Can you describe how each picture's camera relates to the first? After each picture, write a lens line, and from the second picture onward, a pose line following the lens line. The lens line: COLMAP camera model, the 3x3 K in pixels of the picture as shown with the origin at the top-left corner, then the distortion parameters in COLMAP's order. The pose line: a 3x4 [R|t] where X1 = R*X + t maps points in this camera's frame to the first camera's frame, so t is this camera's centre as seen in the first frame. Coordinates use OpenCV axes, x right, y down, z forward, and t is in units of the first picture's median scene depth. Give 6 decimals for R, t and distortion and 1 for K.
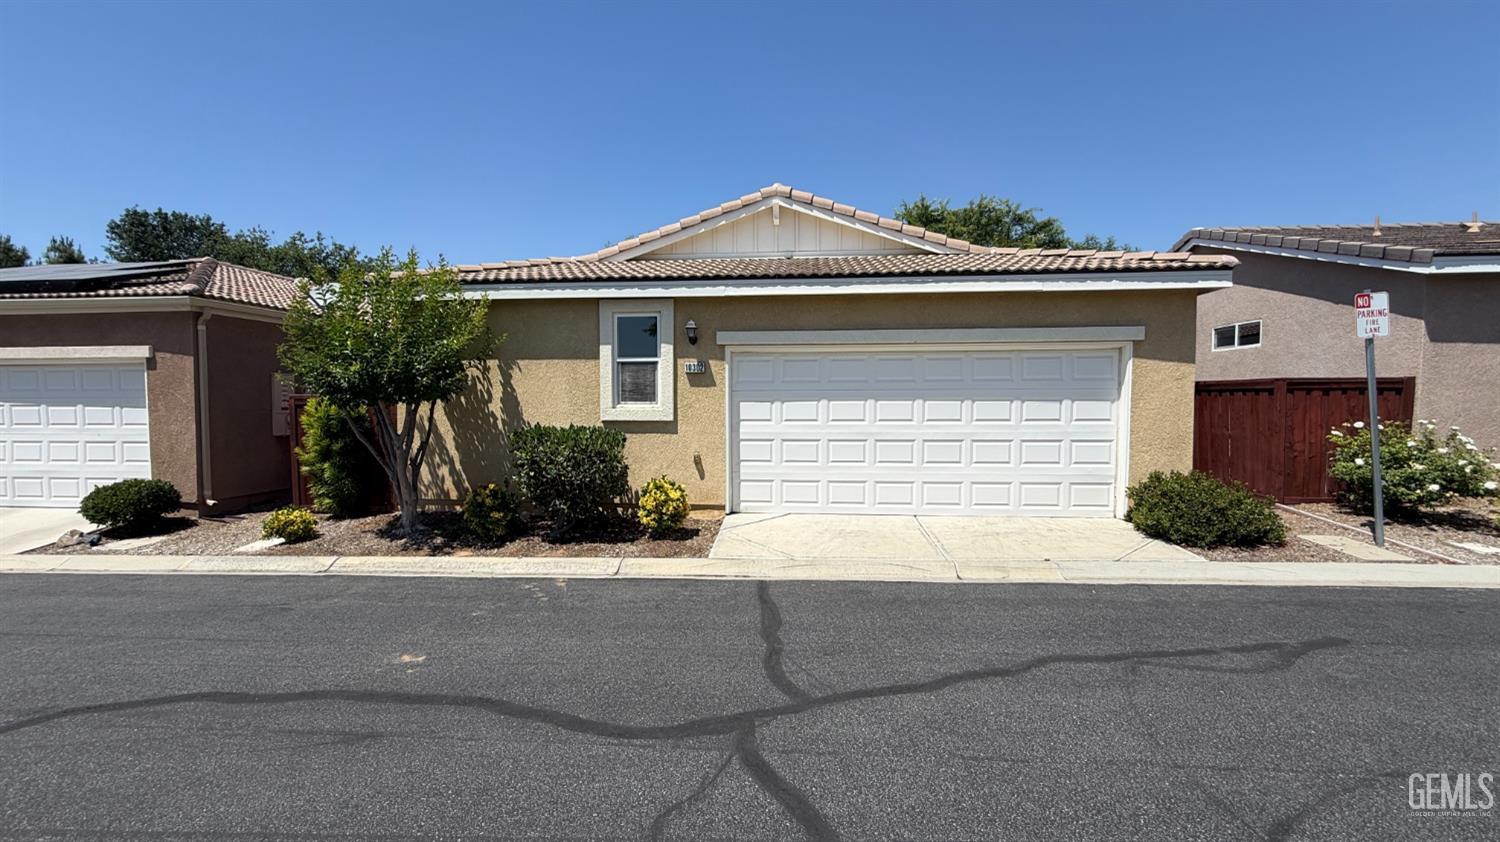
lens RADIAL K [[597.0, 0, 747.9], [0, 597.0, 425.0], [0, 0, 1]] dist [0.000837, -0.000251]
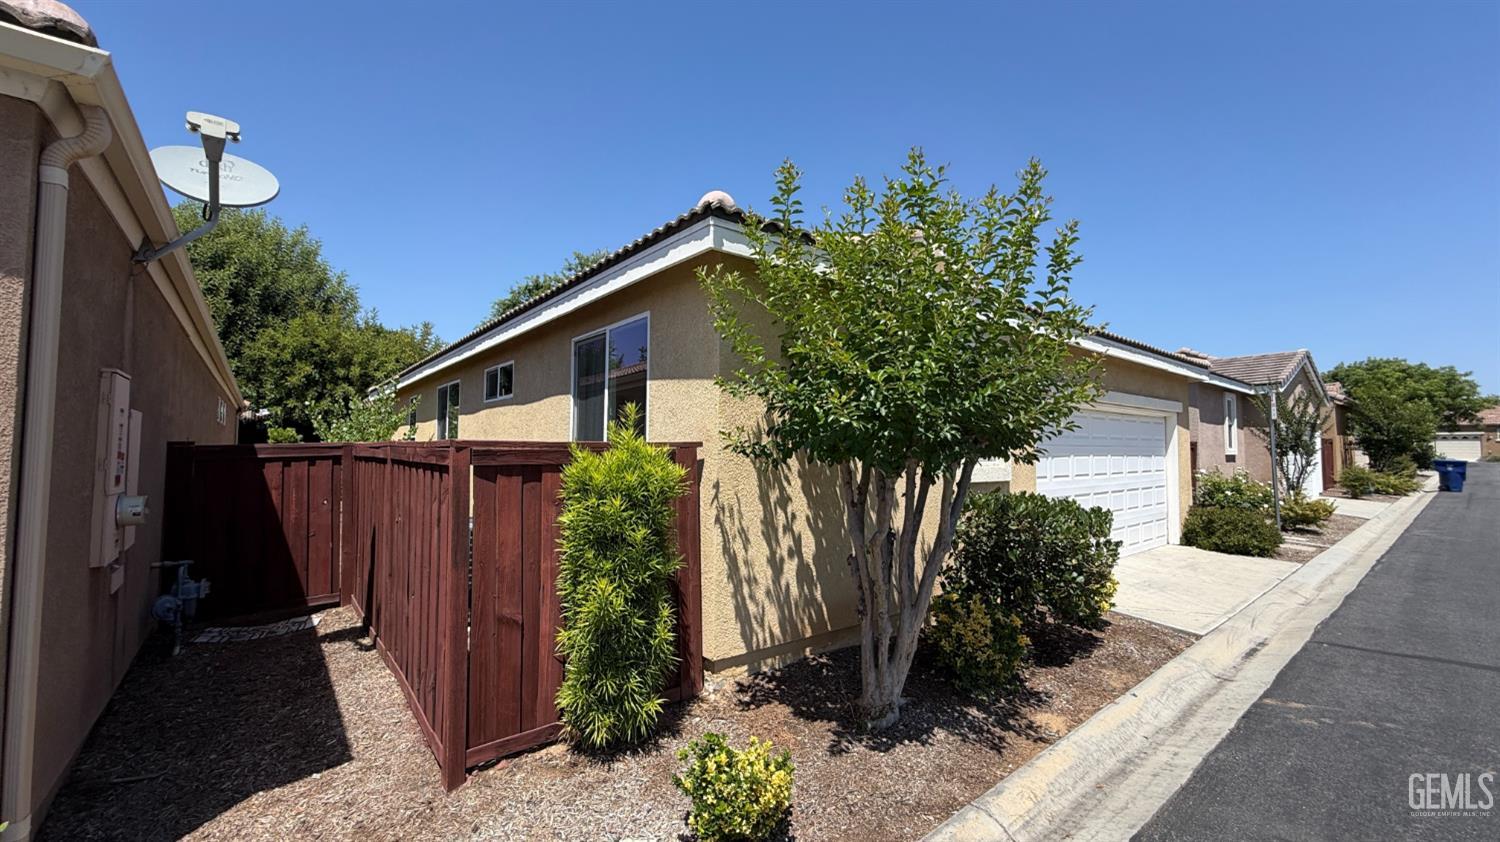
lens RADIAL K [[597.0, 0, 747.9], [0, 597.0, 425.0], [0, 0, 1]] dist [0.000837, -0.000251]
pose [[0.706684, 0.033868, 0.706719, -1.044756], [0.023872, 0.997144, -0.071656, -0.036478], [-0.707127, 0.067509, 0.703857, 0.729646]]
